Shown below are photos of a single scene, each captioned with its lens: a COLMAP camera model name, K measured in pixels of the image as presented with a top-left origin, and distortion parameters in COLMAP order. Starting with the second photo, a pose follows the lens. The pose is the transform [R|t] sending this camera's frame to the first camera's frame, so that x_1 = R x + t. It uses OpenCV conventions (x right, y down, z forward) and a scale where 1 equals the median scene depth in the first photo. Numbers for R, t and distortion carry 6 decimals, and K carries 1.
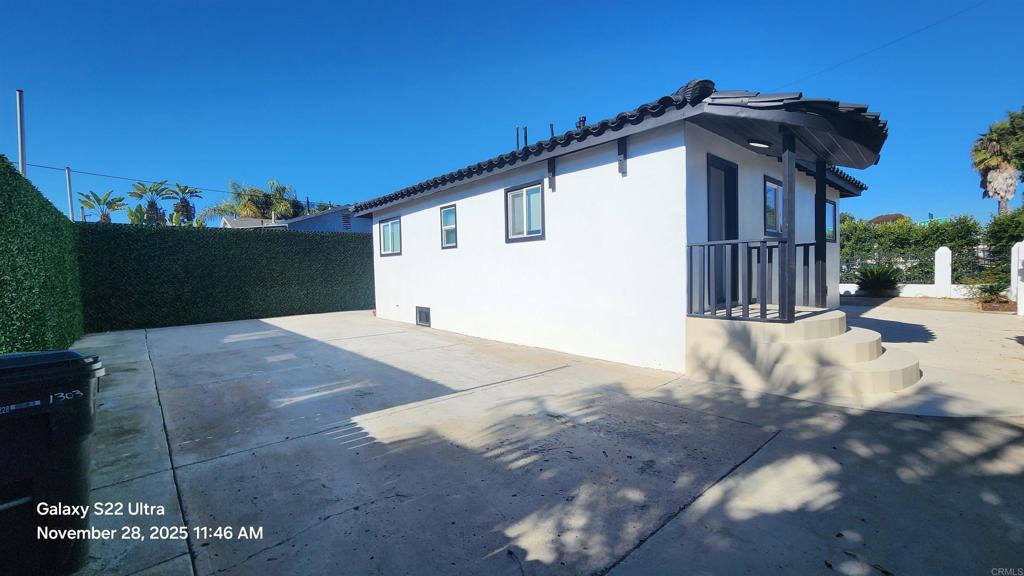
lens RADIAL K [[419.2, 0, 509.7], [0, 419.2, 286.3], [0, 0, 1]] dist [-0.000297, -0.000595]
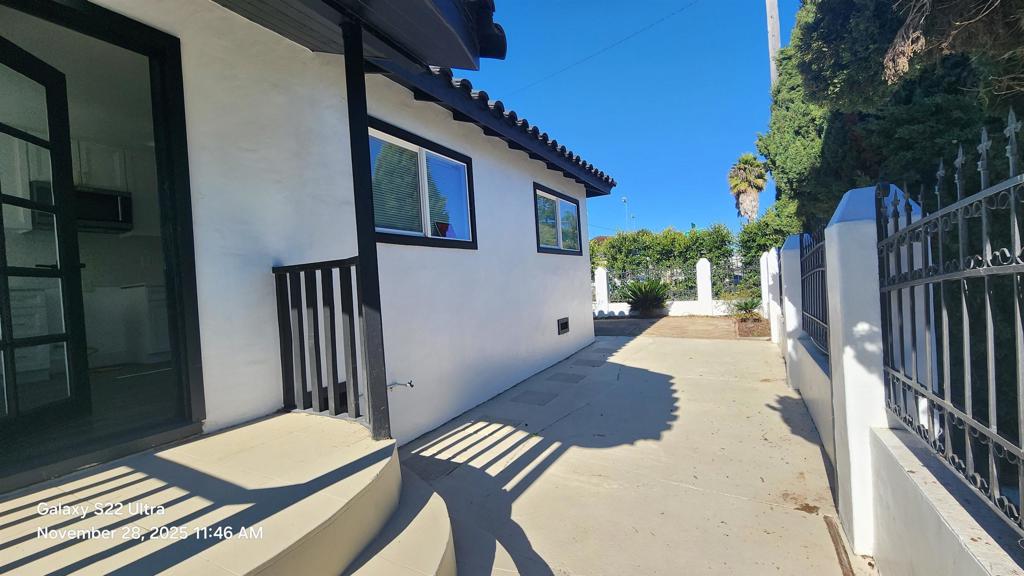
lens RADIAL K [[419.2, 0, 513.7], [0, 419.2, 291.2], [0, 0, 1]] dist [-0.000297, -0.000595]
pose [[0.940017, -0.044734, 0.338182, 0.342346], [0.054469, 0.998328, -0.019346, -0.028592], [-0.336752, 0.036606, 0.940882, 0.289710]]
